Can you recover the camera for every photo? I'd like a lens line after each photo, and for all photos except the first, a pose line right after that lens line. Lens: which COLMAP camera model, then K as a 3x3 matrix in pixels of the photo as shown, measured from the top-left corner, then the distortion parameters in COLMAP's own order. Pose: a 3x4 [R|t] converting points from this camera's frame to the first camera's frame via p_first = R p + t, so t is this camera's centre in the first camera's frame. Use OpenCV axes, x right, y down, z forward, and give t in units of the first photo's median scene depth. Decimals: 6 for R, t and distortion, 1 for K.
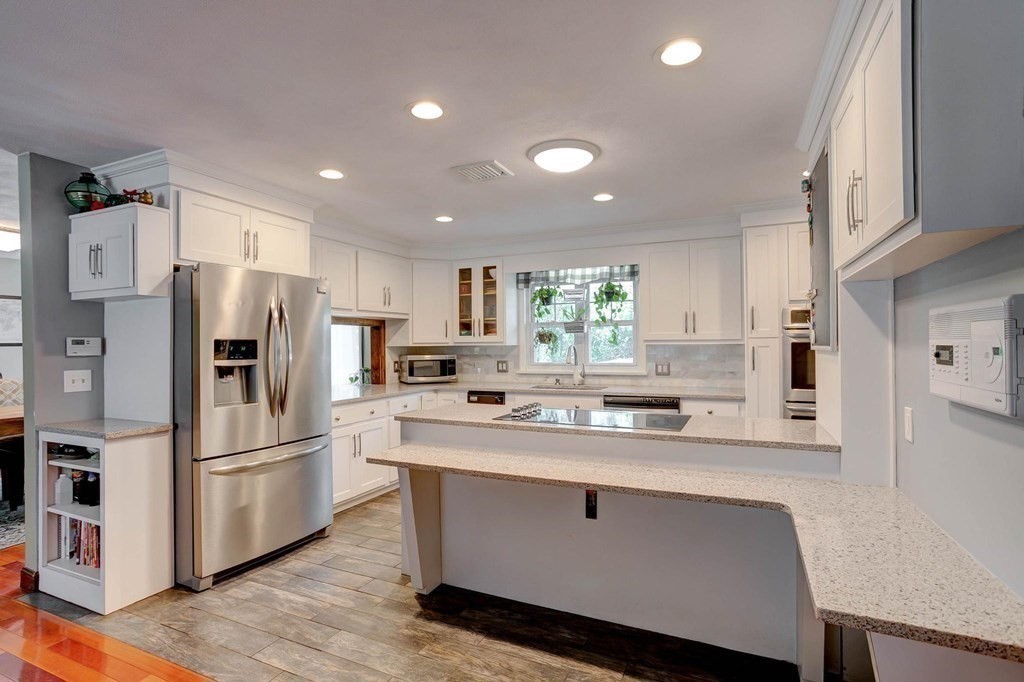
lens RADIAL K [[497.3, 0, 524.7], [0, 497.3, 341.9], [0, 0, 1]] dist [-0.026311, 0.020152]
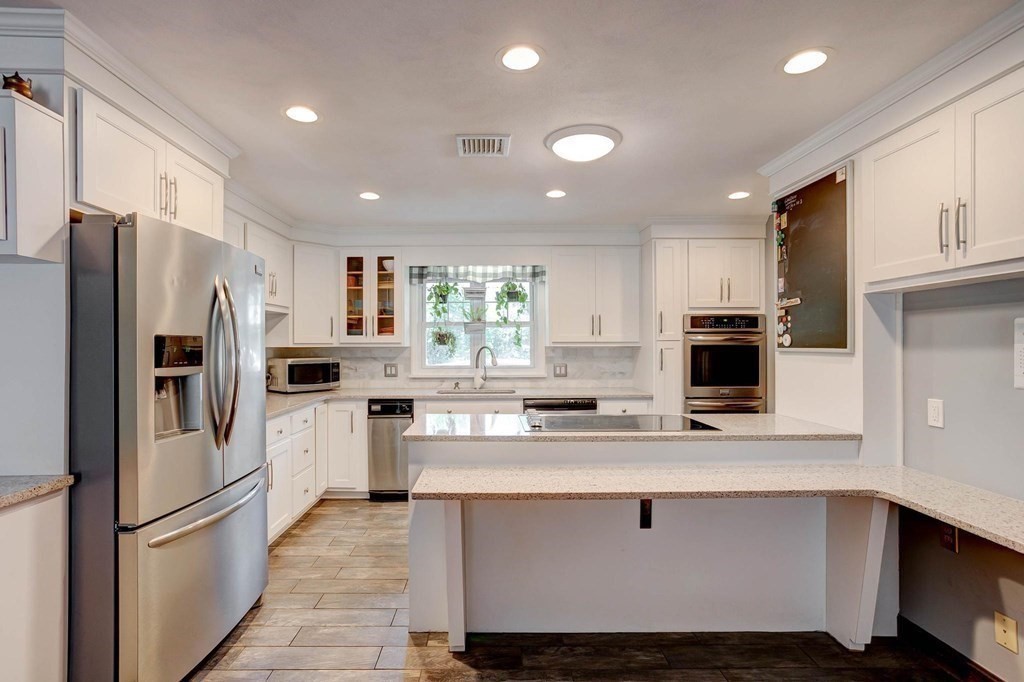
lens RADIAL K [[497.3, 0, 518.5], [0, 497.3, 344.6], [0, 0, 1]] dist [-0.026311, 0.020152]
pose [[0.910723, 0.005893, 0.412975, -0.386410], [-0.006641, 0.999978, 0.000376, 0.002970], [-0.412964, -0.003086, 0.910742, 0.186838]]
